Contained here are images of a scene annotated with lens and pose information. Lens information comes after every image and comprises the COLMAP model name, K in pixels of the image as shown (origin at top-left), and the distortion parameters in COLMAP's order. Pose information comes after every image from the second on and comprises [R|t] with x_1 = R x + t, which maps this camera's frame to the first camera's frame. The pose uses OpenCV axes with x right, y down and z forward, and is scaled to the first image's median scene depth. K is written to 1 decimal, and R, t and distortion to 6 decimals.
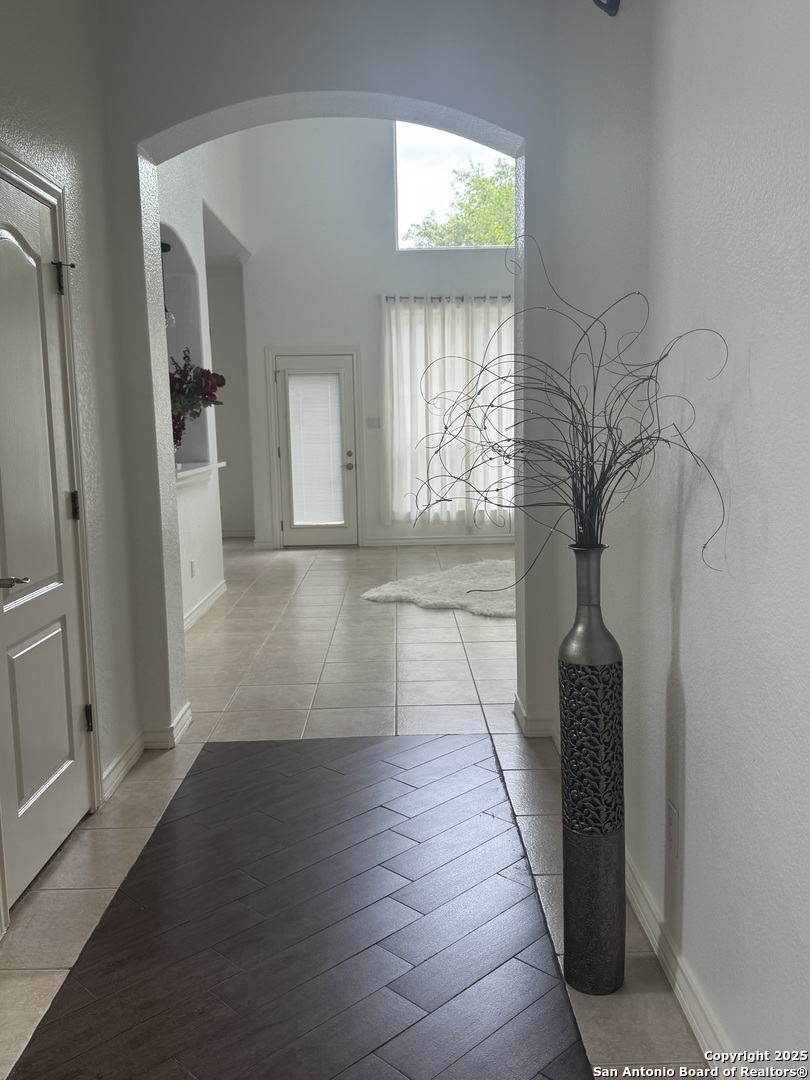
lens RADIAL K [[900.8, 0, 405.0], [0, 900.8, 540.0], [0, 0, 1]] dist [0.161922, -0.354316]
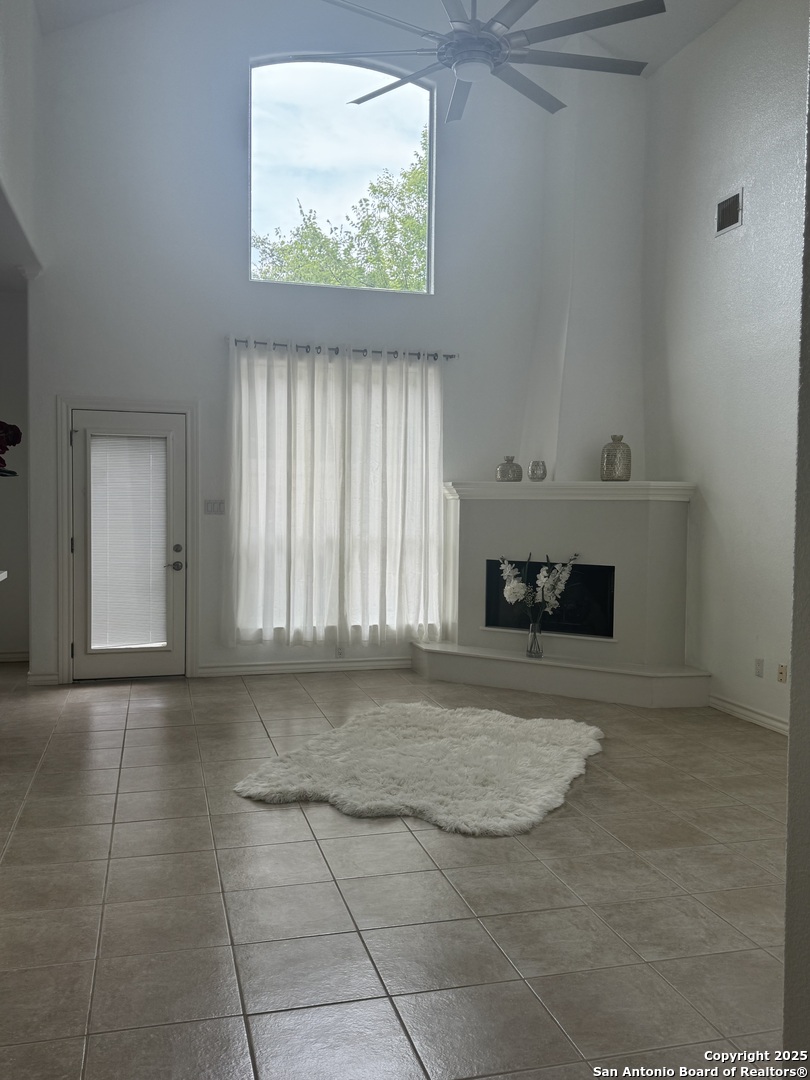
lens RADIAL K [[900.8, 0, 405.0], [0, 900.8, 540.0], [0, 0, 1]] dist [0.161922, -0.354316]
pose [[0.966295, 0.019717, 0.256682, -0.073462], [0.002542, 0.996283, -0.086101, -0.039977], [-0.257425, 0.083851, 0.962653, 0.259423]]
